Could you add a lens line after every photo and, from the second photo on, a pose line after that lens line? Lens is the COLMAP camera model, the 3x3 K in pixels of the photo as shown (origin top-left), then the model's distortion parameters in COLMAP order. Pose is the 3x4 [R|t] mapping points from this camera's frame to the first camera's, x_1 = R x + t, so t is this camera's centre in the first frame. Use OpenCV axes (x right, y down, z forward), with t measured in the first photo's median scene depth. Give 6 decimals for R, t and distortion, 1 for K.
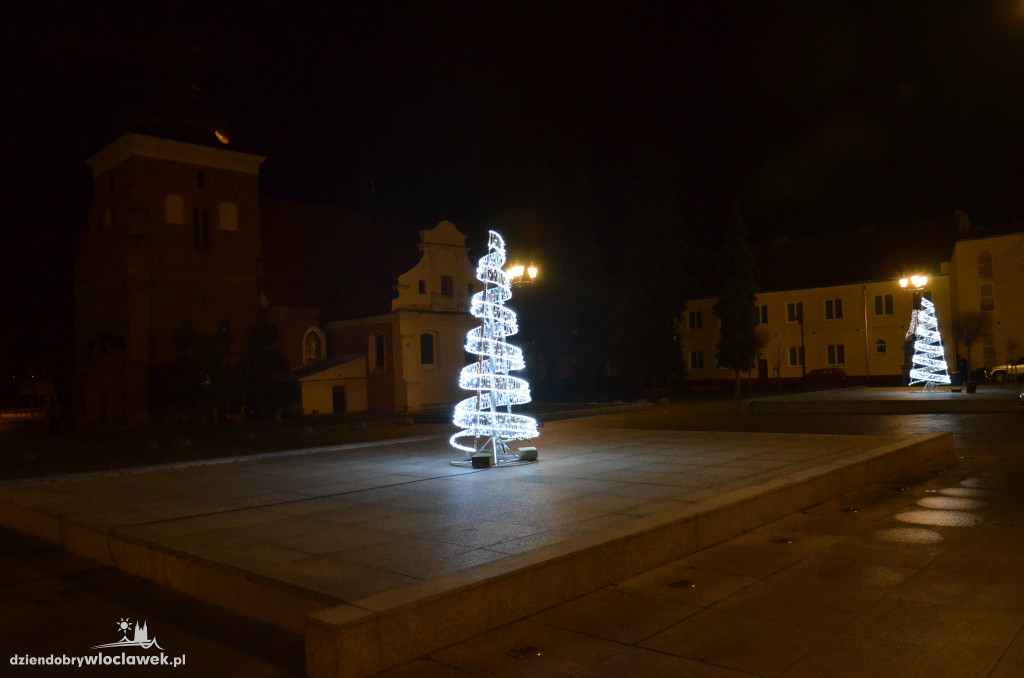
lens RADIAL K [[791.5, 0, 511.8], [0, 791.5, 344.5], [0, 0, 1]] dist [-0.042933, 0.001257]
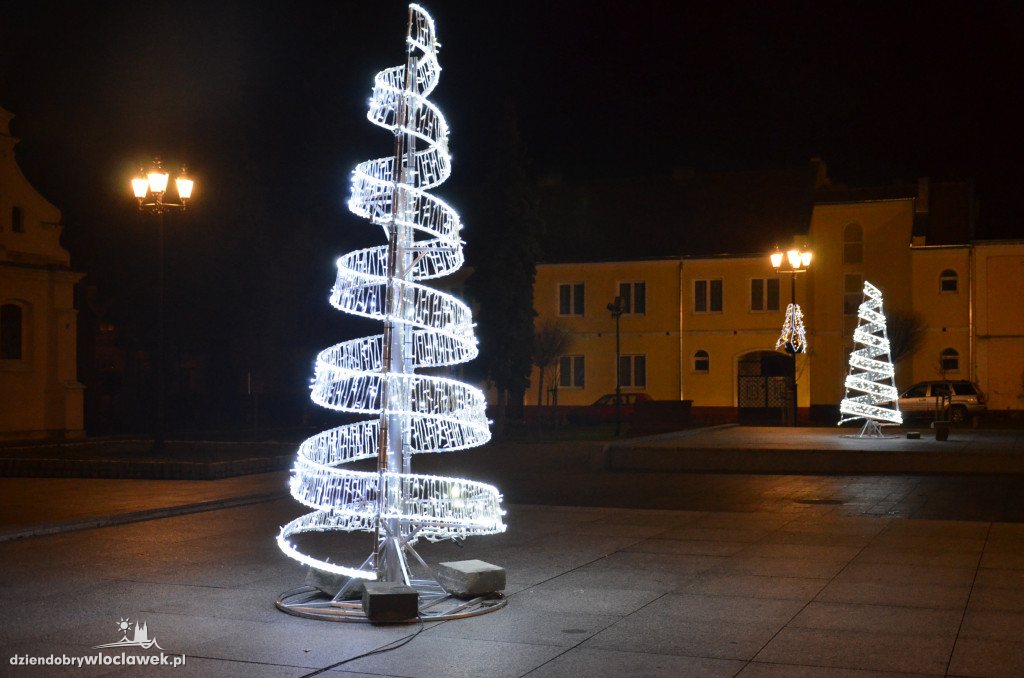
lens RADIAL K [[1297.3, 0, 528.1], [0, 1297.3, 343.5], [0, 0, 1]] dist [-0.005230, -0.002891]
pose [[0.931945, 0.047136, 0.359523, -0.046704], [-0.046819, 0.998857, -0.009595, 0.006174], [-0.359564, -0.007890, 0.933087, 0.093307]]
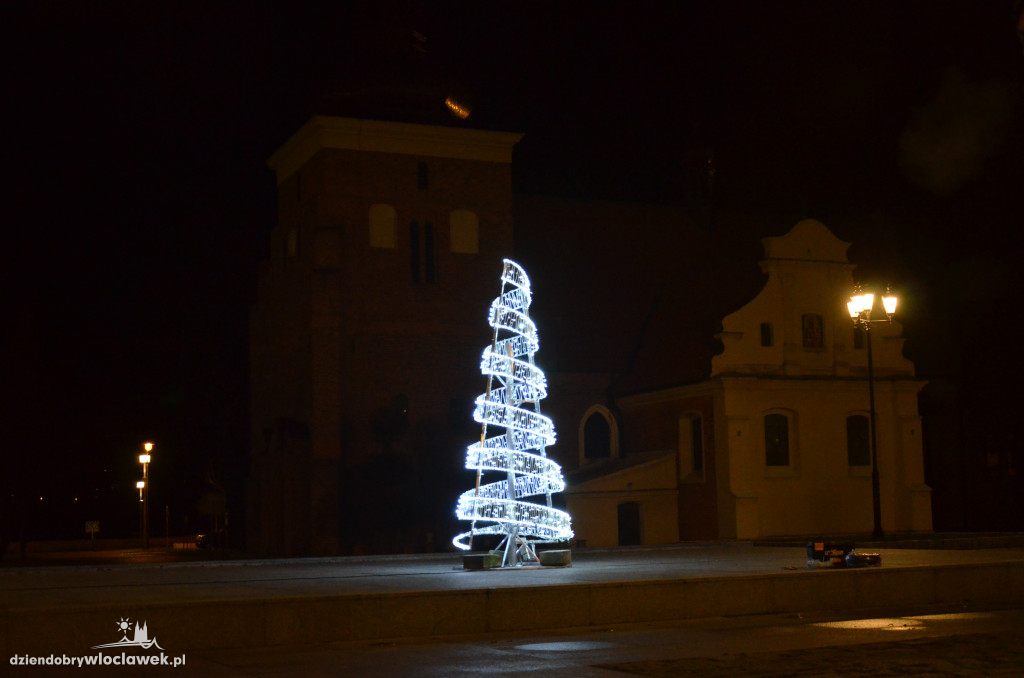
lens RADIAL K [[1446.1, 0, 512.5], [0, 1446.1, 362.8], [0, 0, 1]] dist [-0.013798, -0.032147]
pose [[0.927503, -0.023066, -0.373104, 0.118606], [0.002598, 0.998468, -0.055271, 0.007527], [0.373807, 0.050295, 0.926142, -0.065348]]
